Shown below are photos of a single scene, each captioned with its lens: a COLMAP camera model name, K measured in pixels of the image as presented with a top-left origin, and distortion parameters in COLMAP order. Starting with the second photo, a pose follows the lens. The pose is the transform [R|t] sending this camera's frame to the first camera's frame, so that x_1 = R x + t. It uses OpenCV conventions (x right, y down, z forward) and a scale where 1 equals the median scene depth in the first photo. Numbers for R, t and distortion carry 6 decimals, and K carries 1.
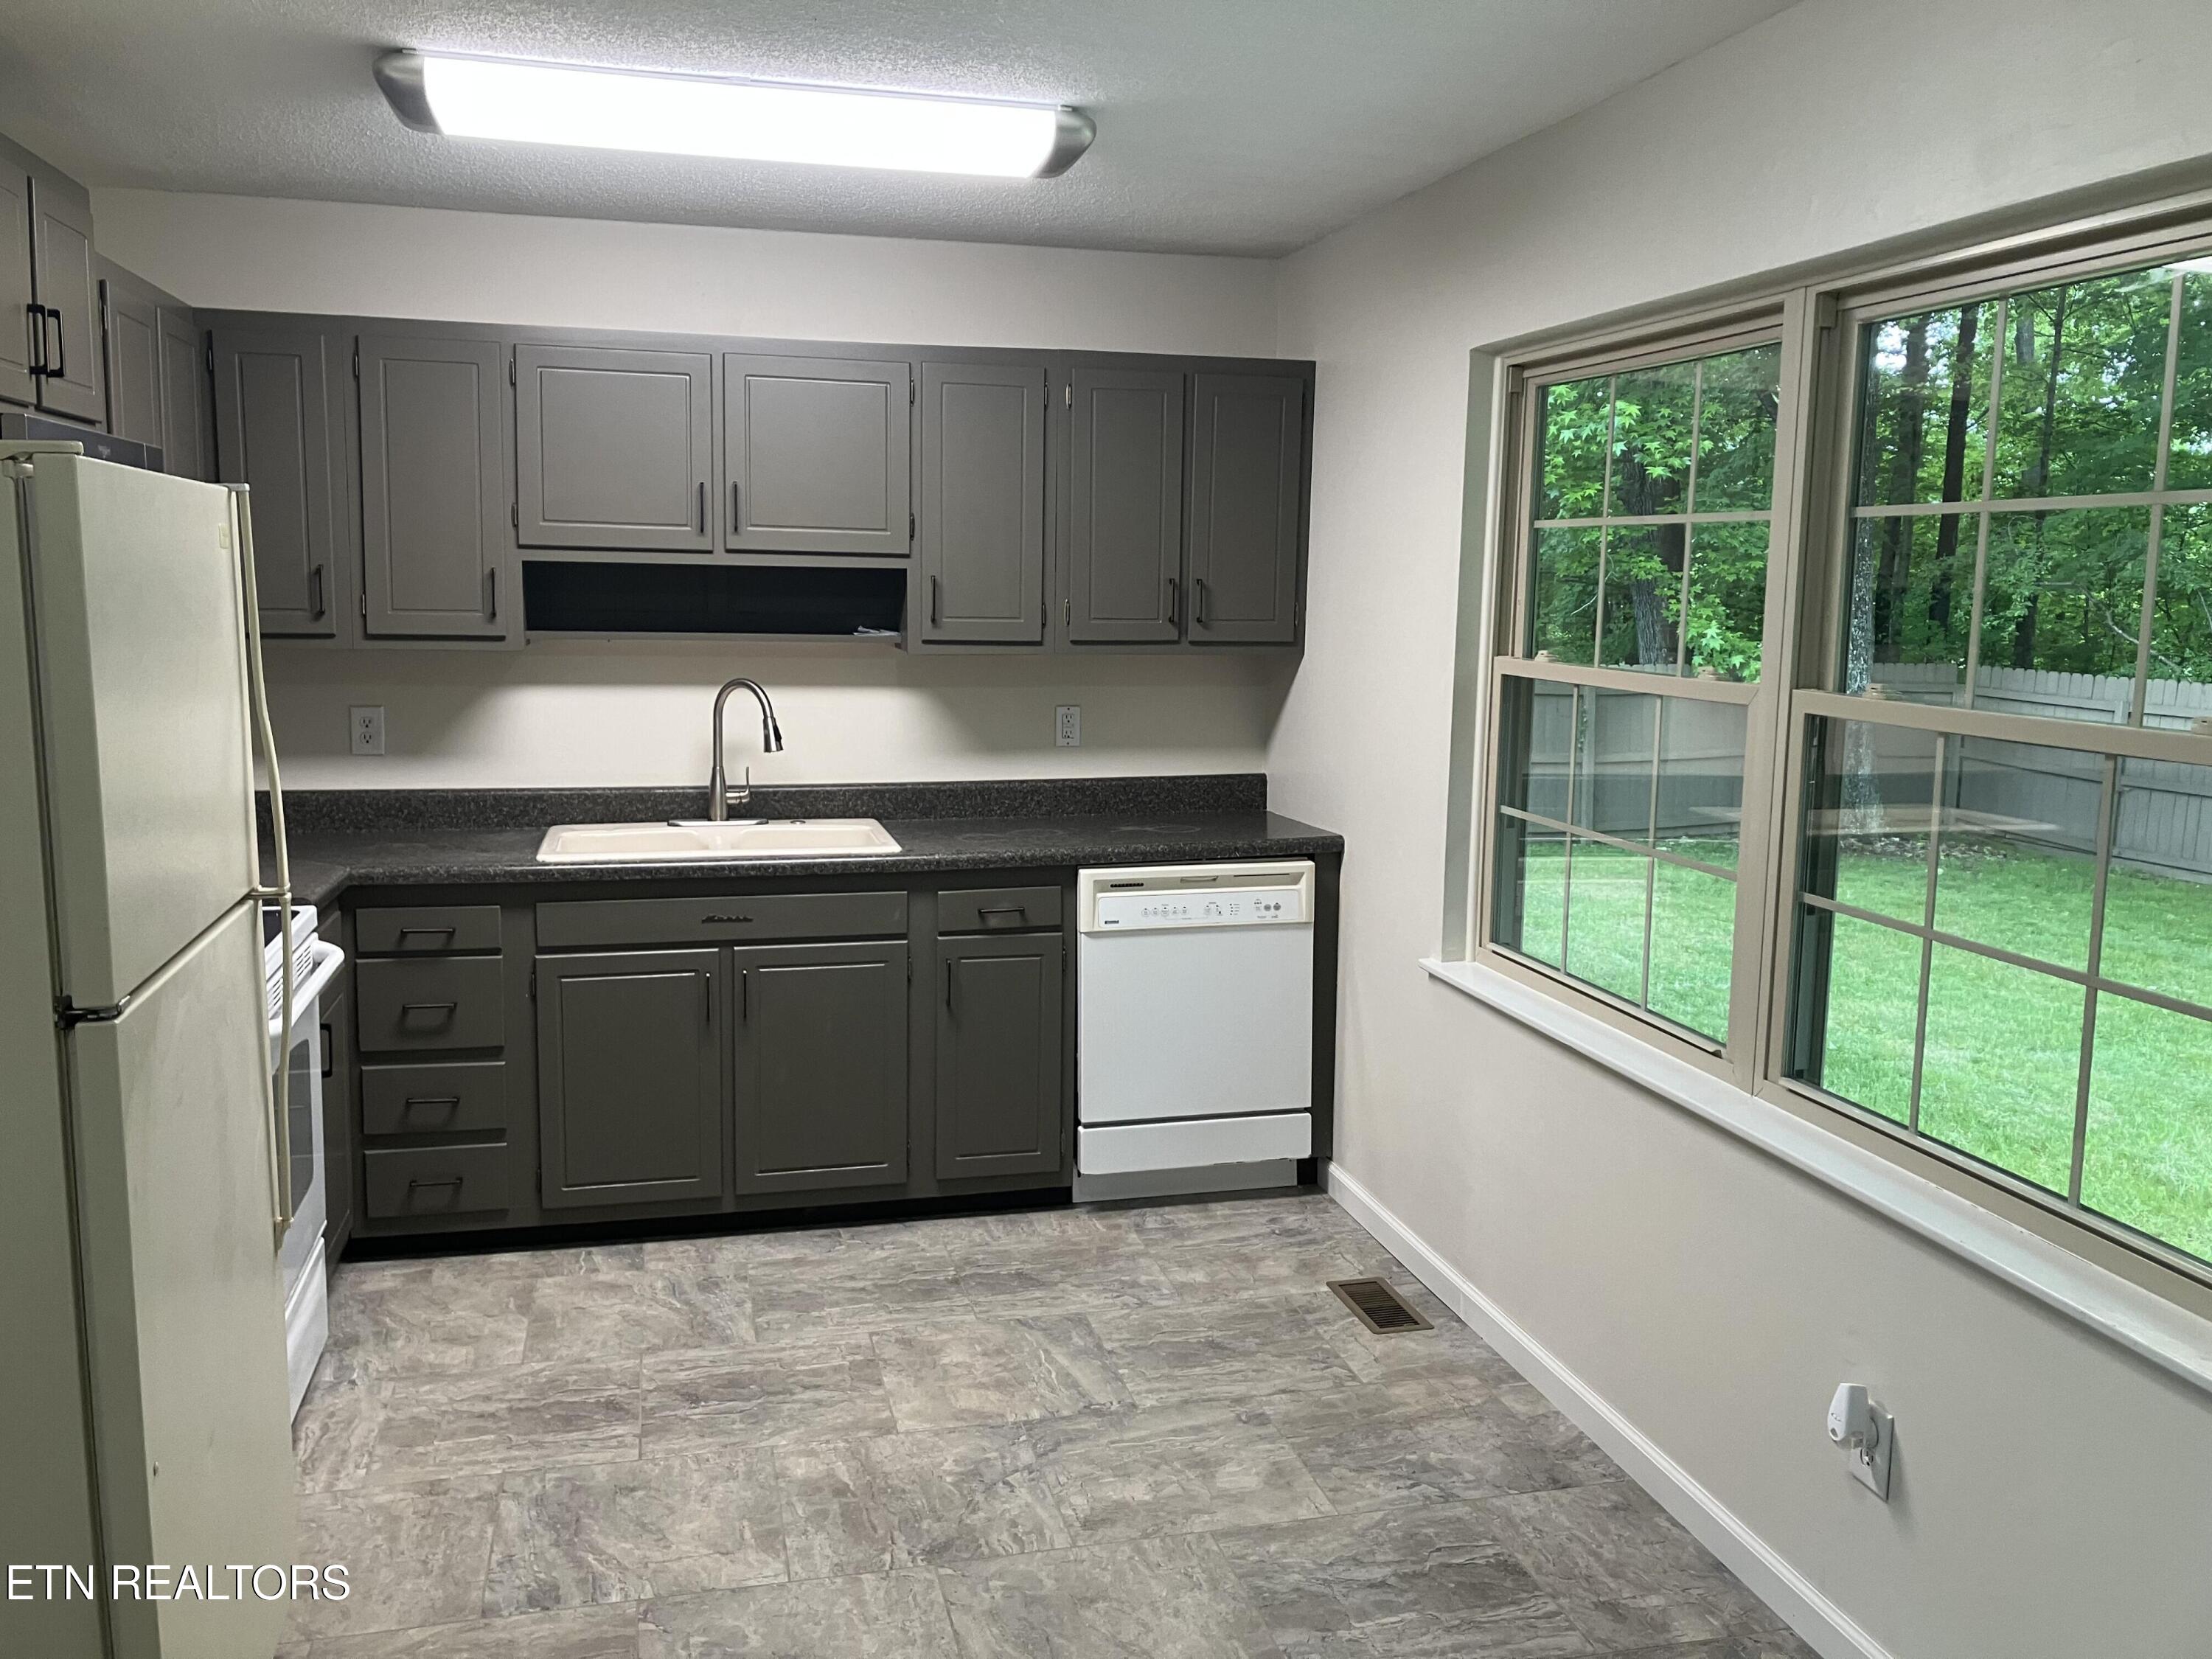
lens RADIAL K [[1835.0, 0, 1106.0], [0, 1835.0, 829.5], [0, 0, 1]] dist [0.048530, -0.018736]
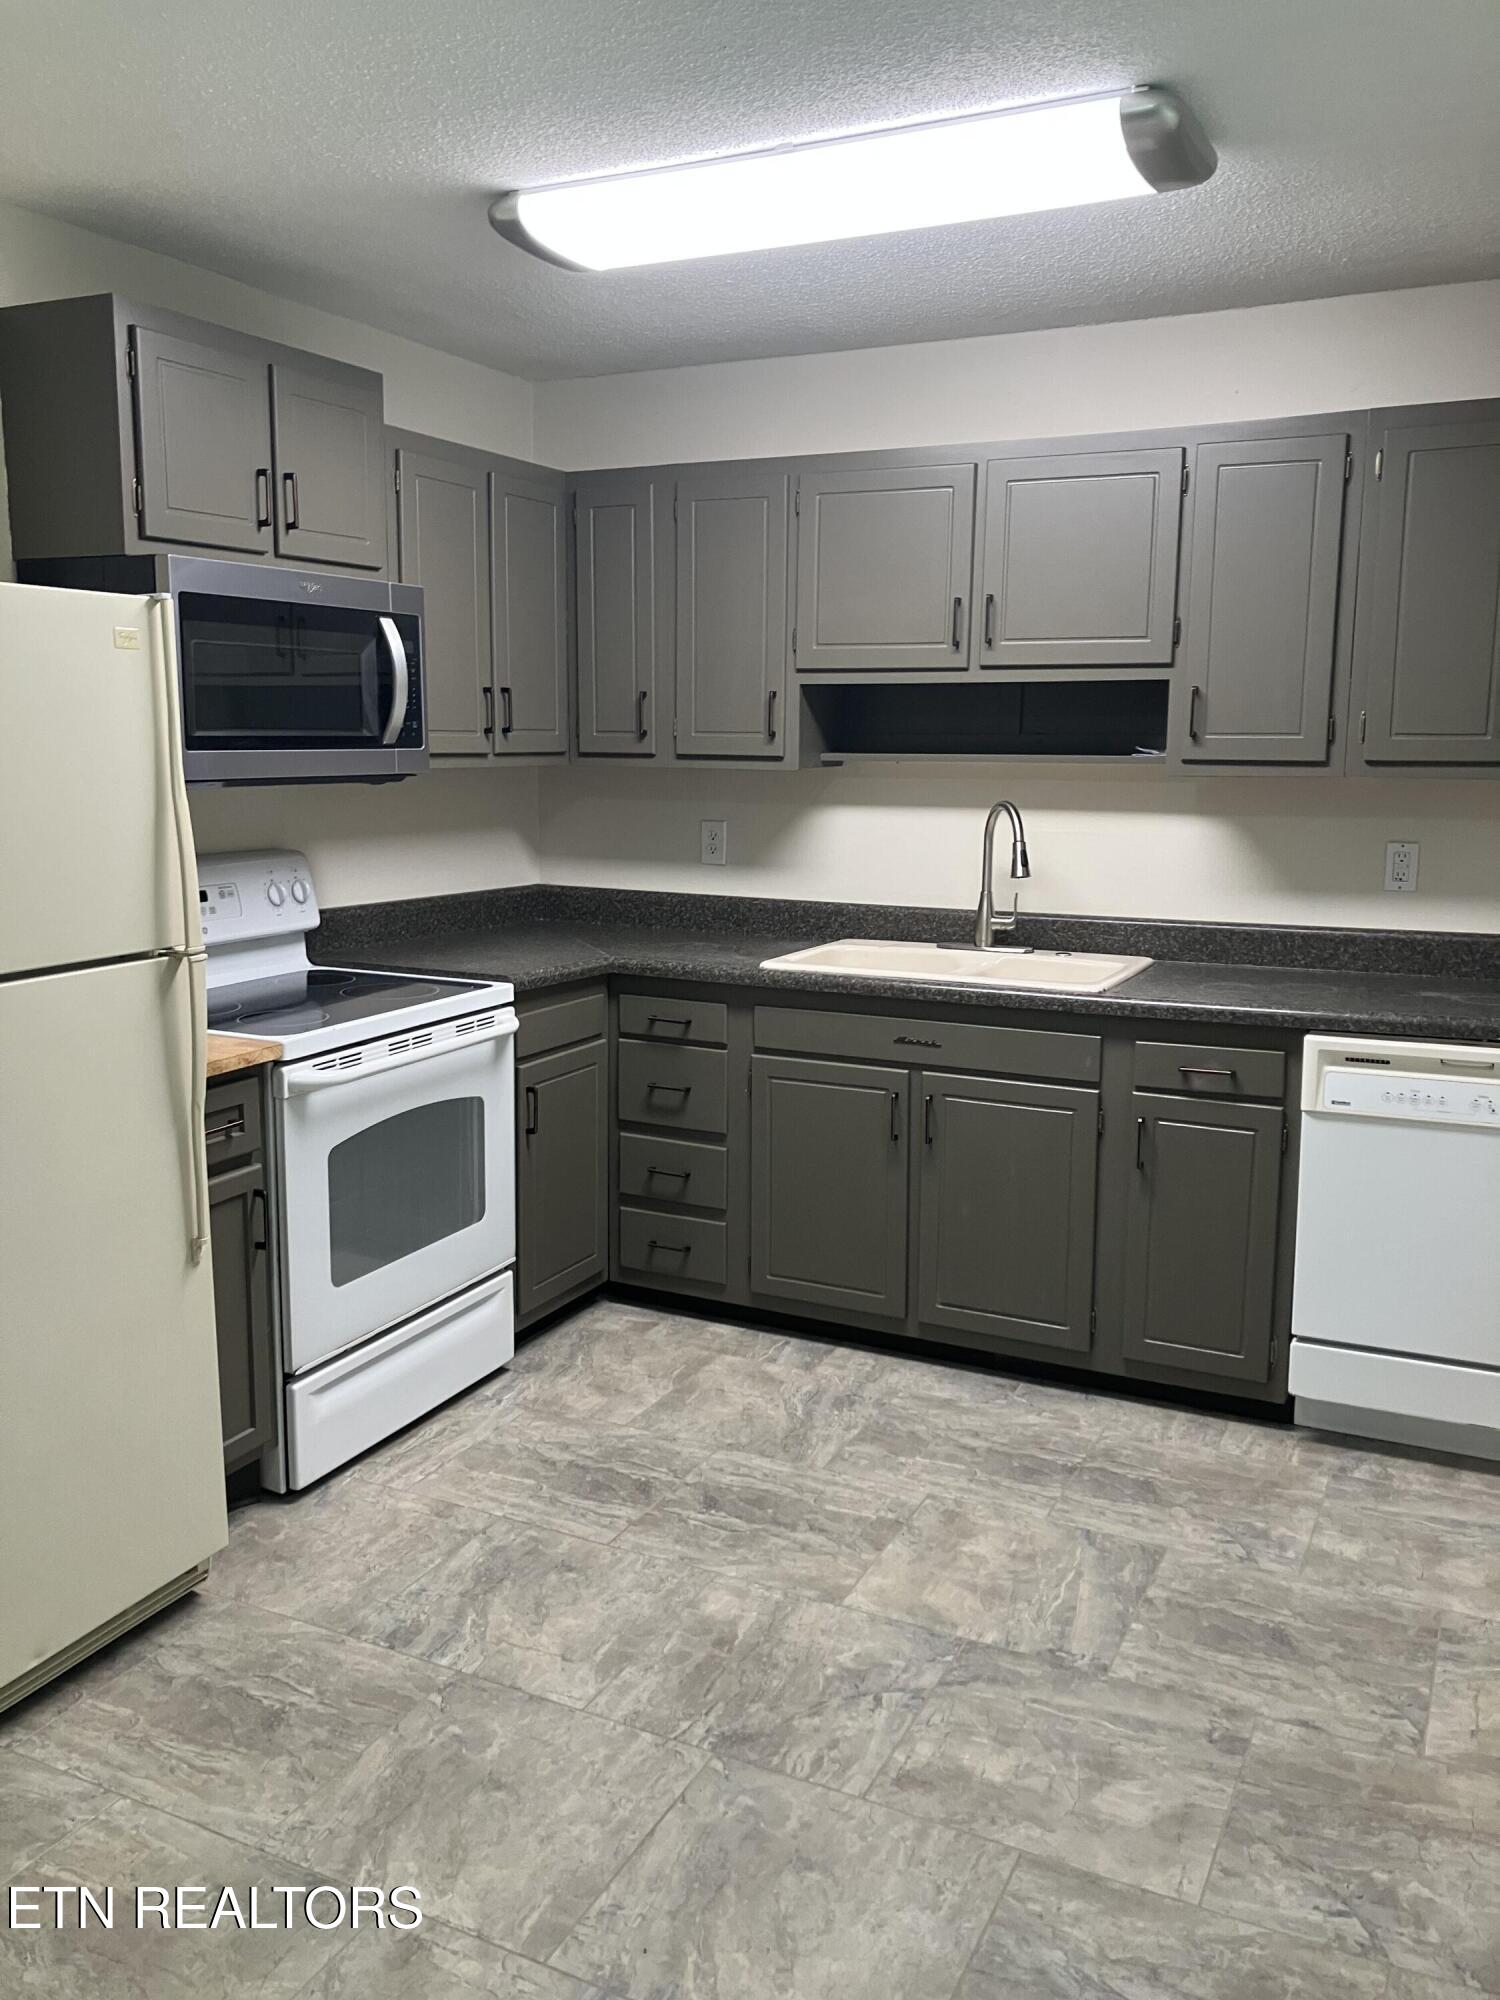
lens RADIAL K [[1659.1, 0, 750.0], [0, 1659.1, 1000.0], [0, 0, 1]] dist [0.048530, -0.018736]
pose [[0.761792, 0.099240, -0.640176, 0.298897], [-0.085428, 0.994956, 0.052581, -0.013377], [0.642165, 0.014633, 0.766427, 0.266946]]
